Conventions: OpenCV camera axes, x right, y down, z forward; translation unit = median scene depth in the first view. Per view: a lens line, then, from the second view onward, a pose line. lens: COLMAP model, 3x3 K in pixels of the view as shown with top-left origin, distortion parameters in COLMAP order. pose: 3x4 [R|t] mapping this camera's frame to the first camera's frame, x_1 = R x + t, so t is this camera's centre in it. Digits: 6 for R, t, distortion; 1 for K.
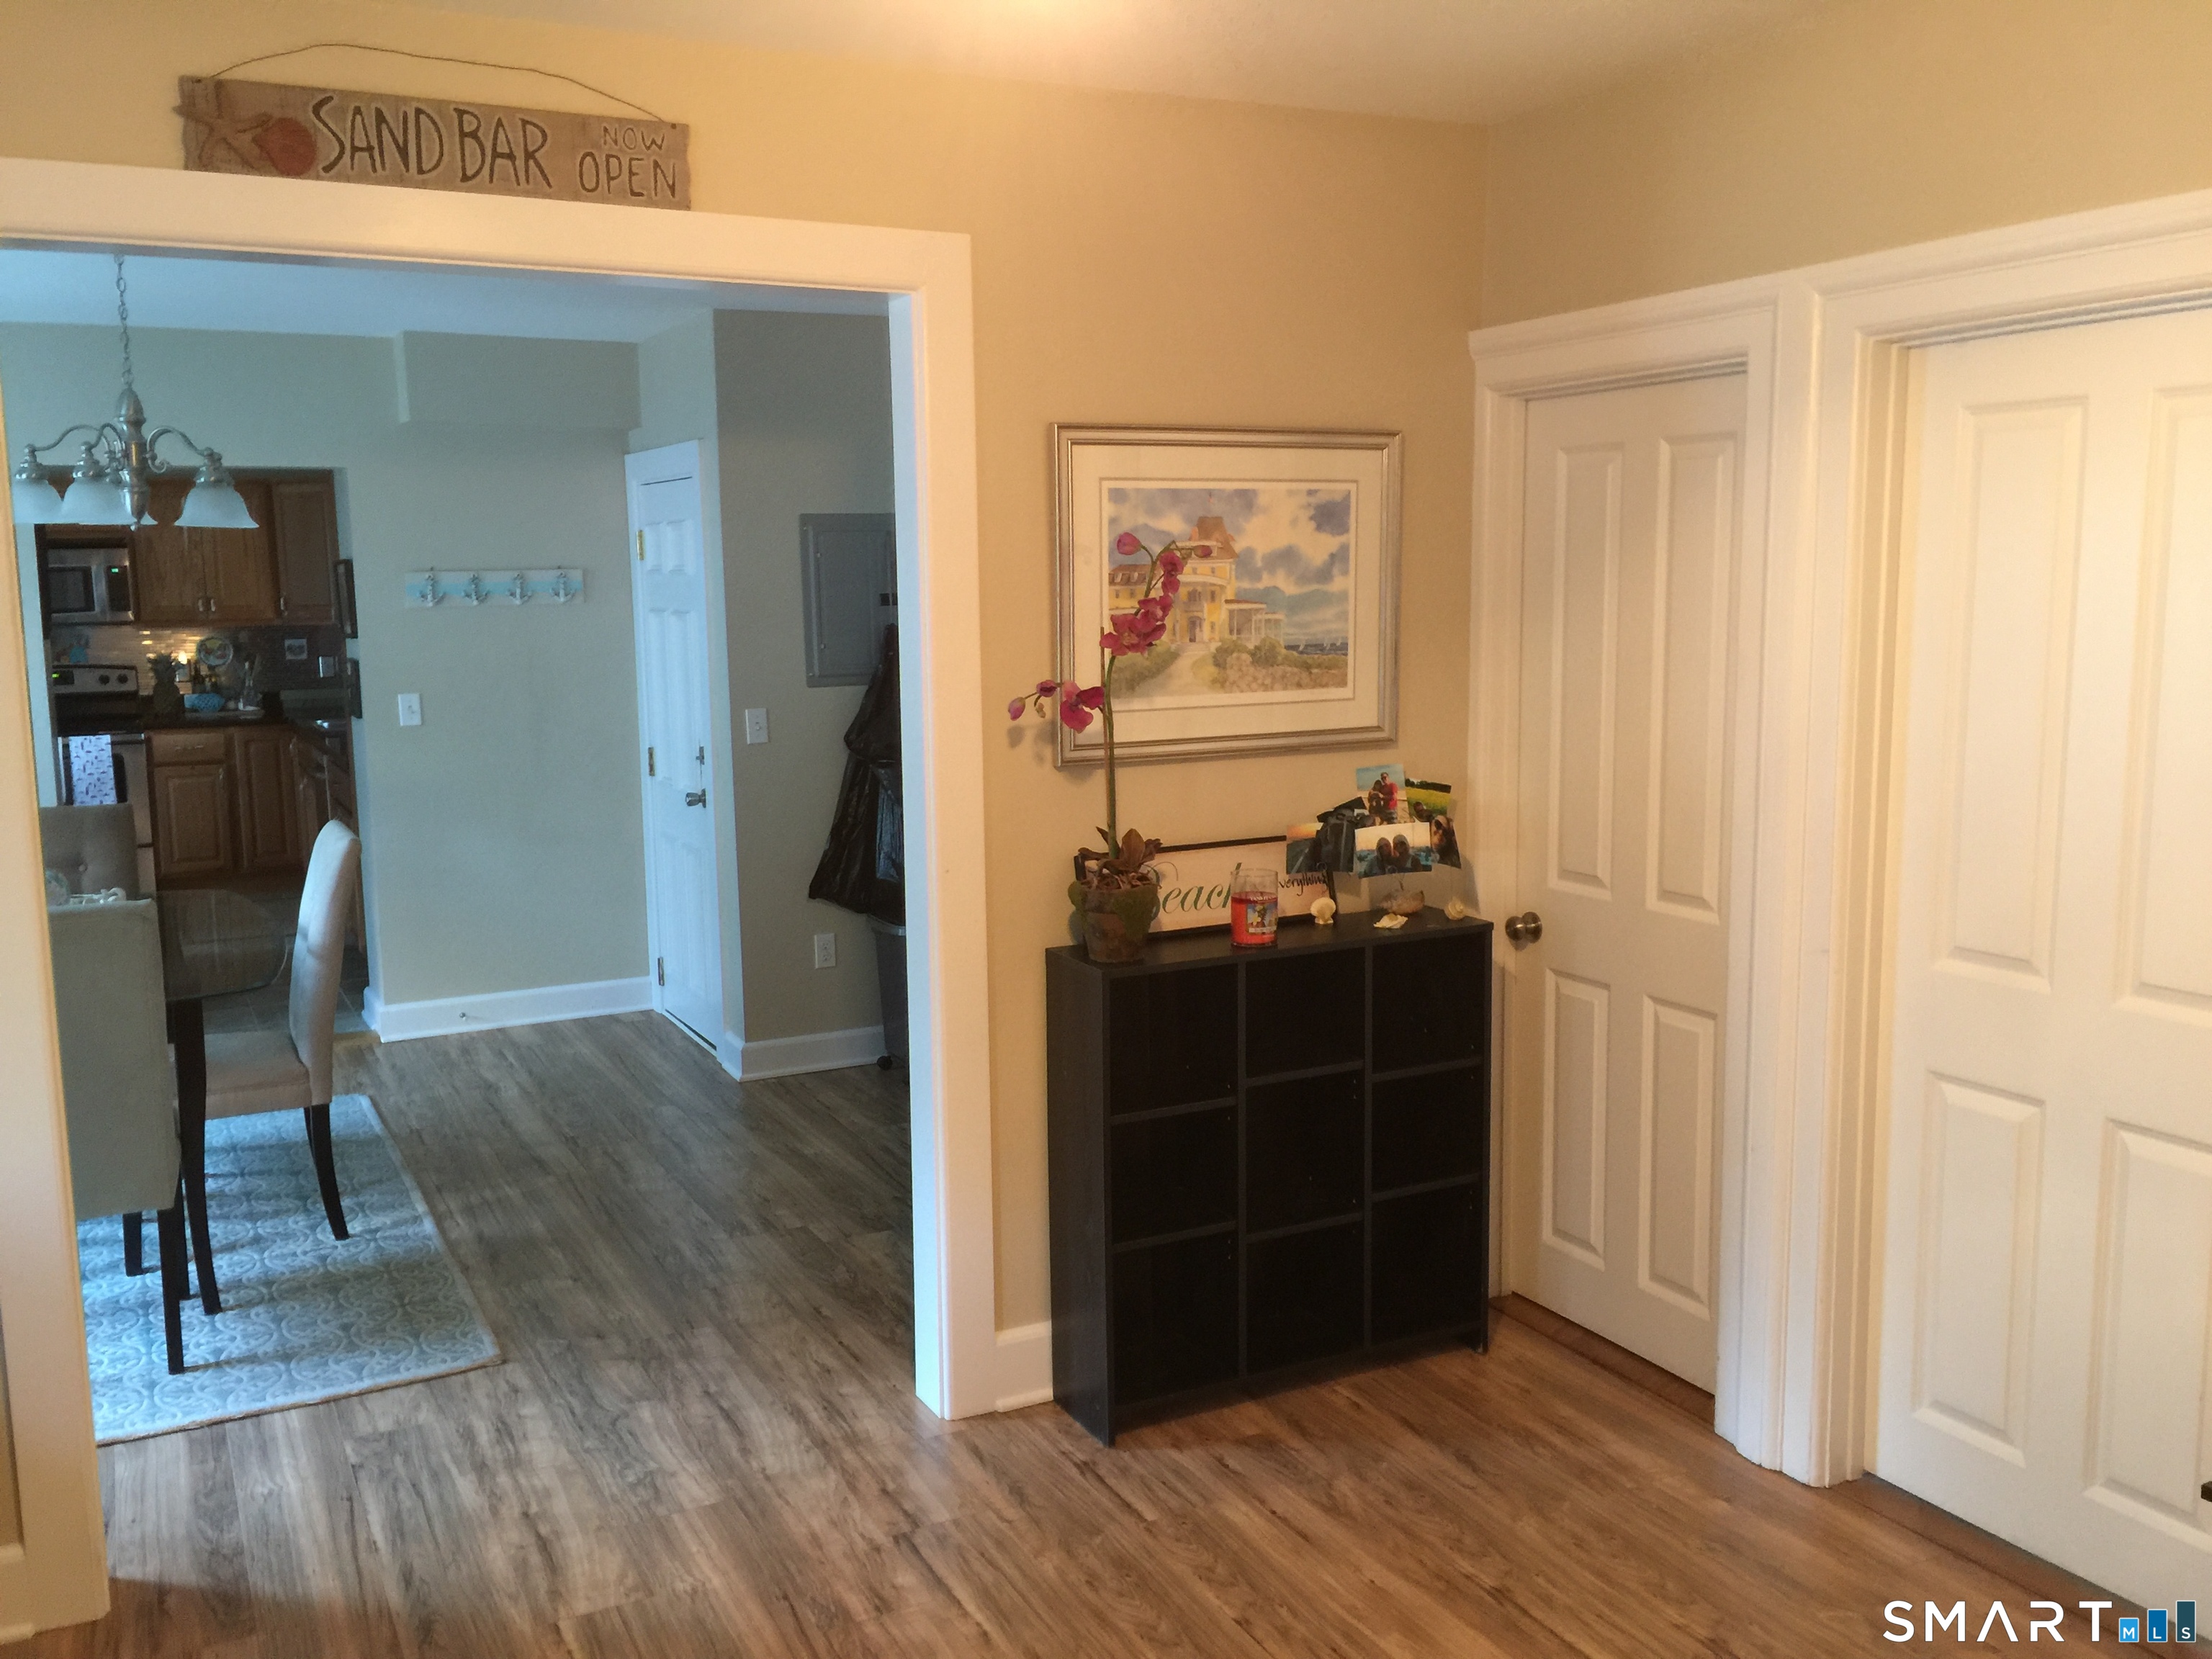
lens RADIAL K [[1897.7, 0, 1104.0], [0, 1897.7, 822.4], [0, 0, 1]] dist [0.073854, -0.099647]
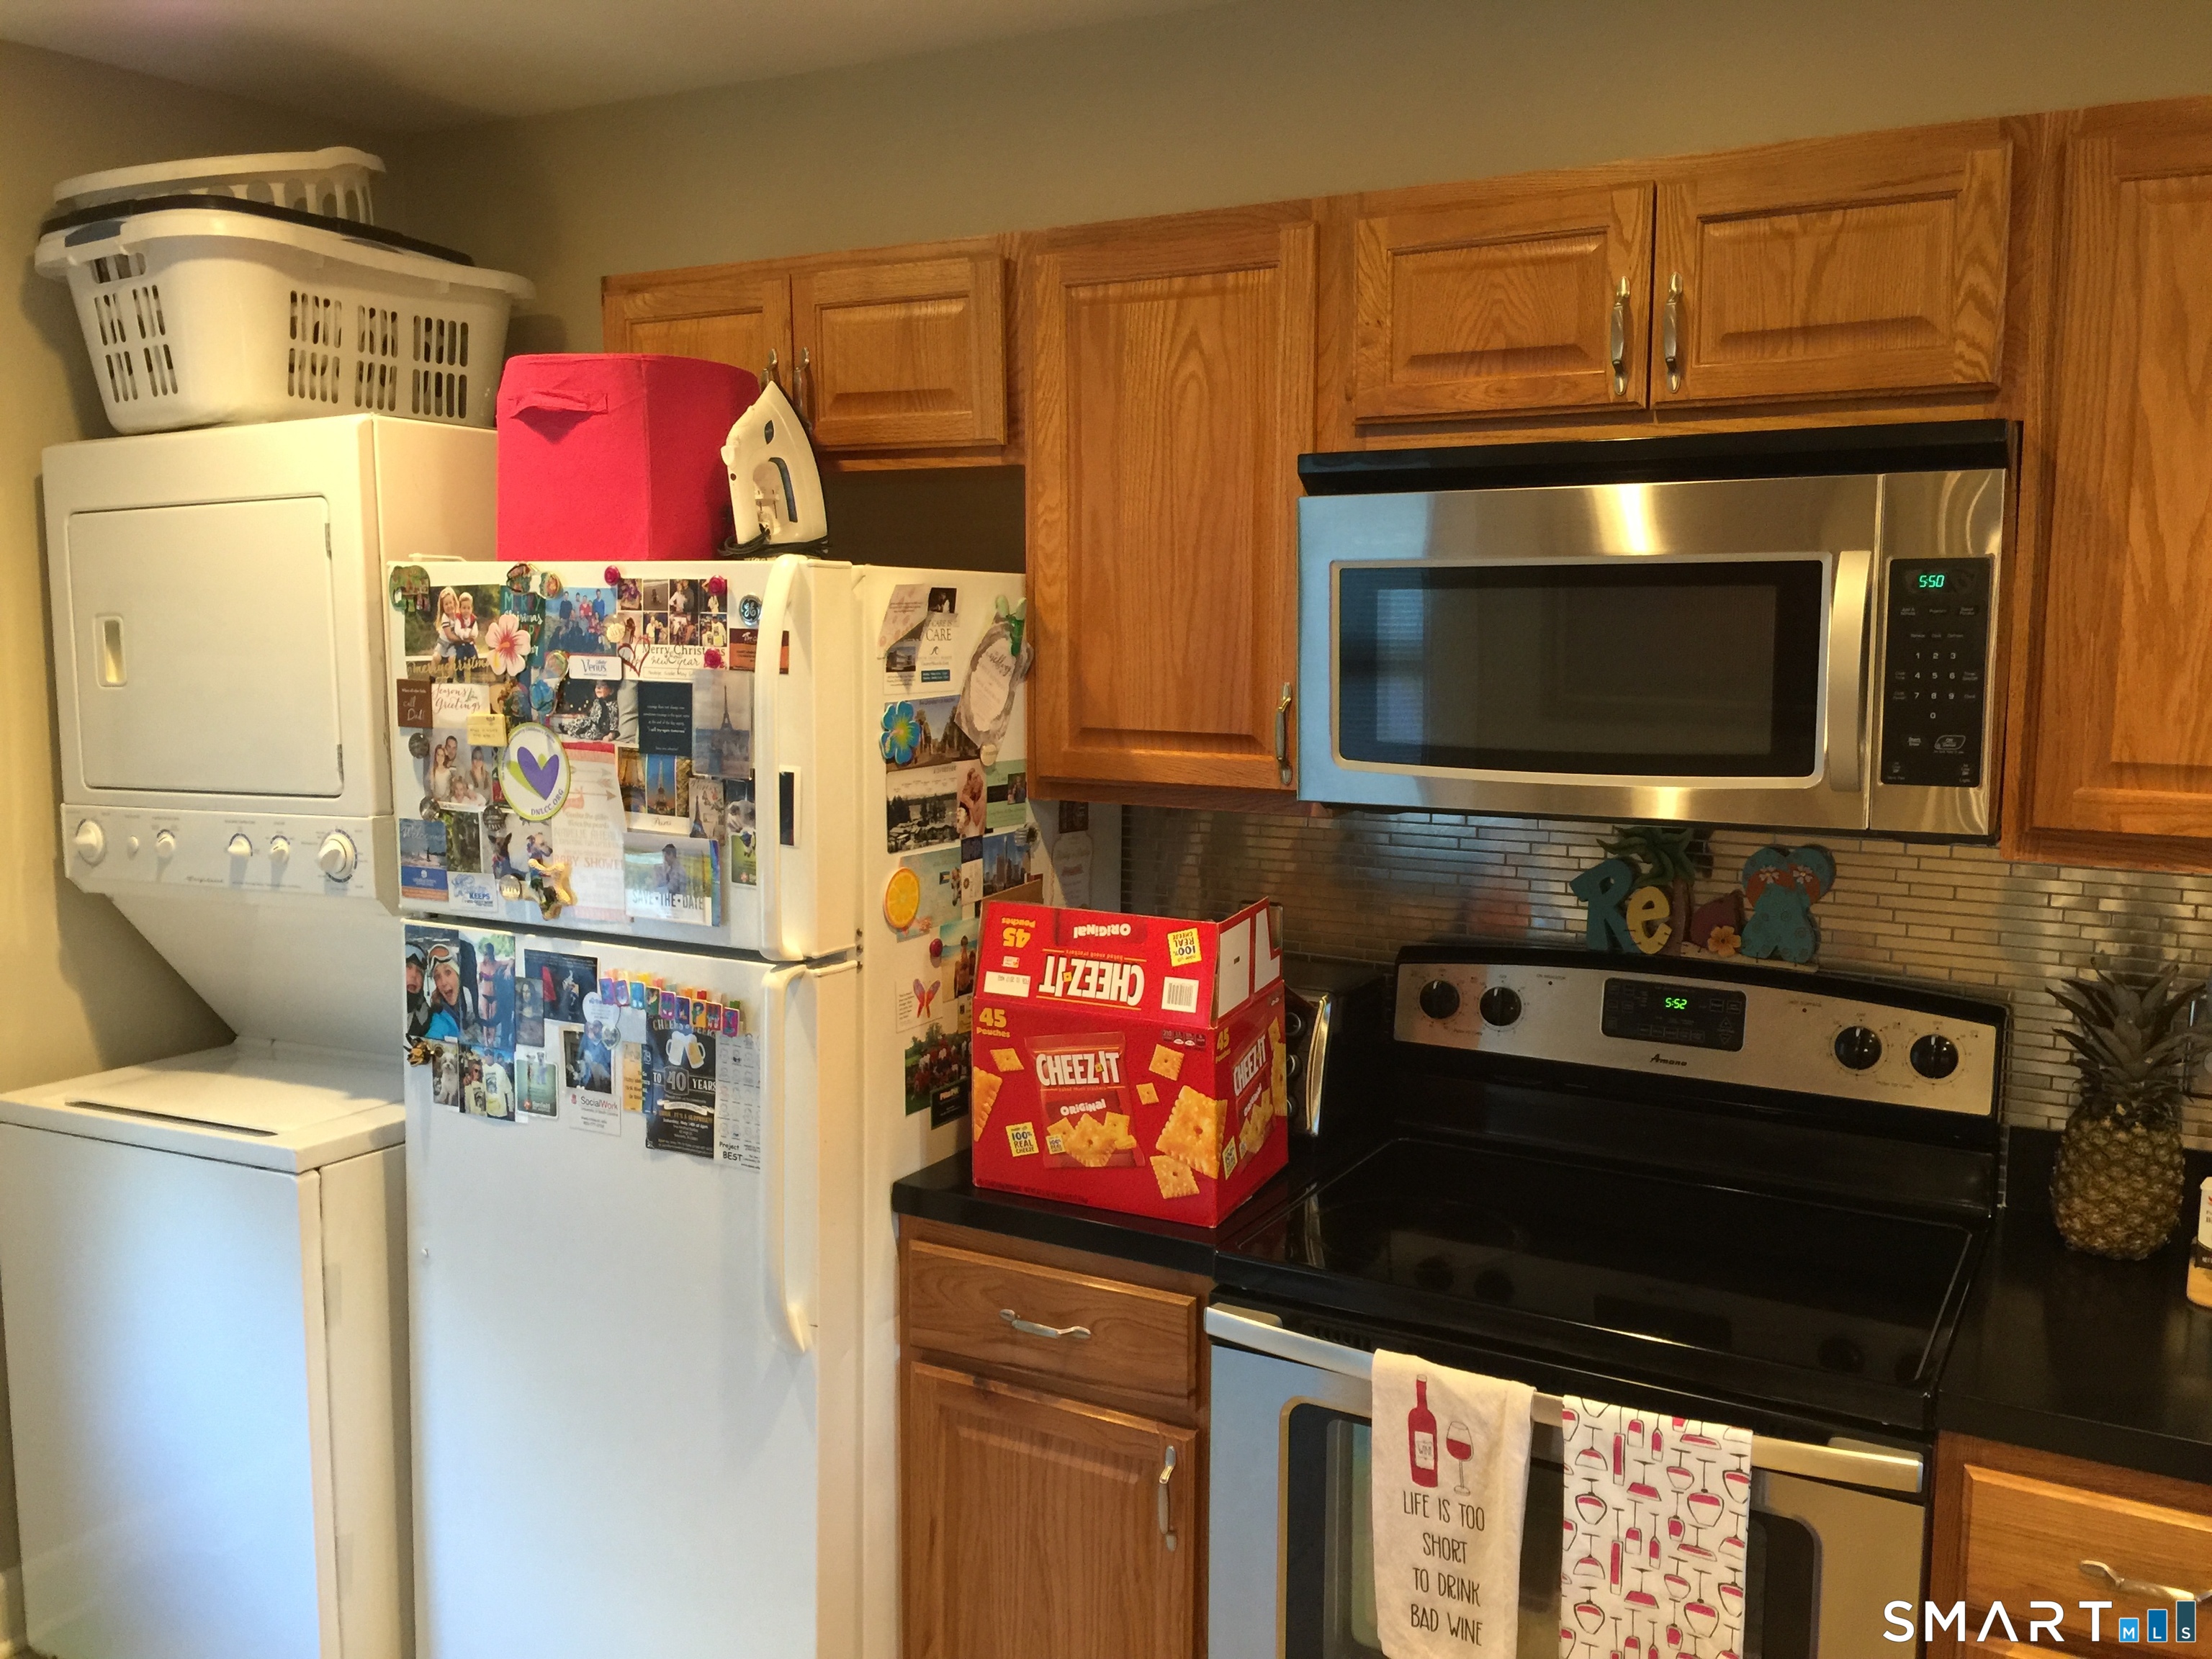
lens RADIAL K [[1897.7, 0, 1113.6], [0, 1897.7, 829.2], [0, 0, 1]] dist [0.073854, -0.099647]
pose [[0.542463, 0.119813, -0.831492, -0.381626], [-0.113074, 0.991184, 0.069054, -0.107470], [0.832435, 0.056560, 0.551228, 0.800877]]
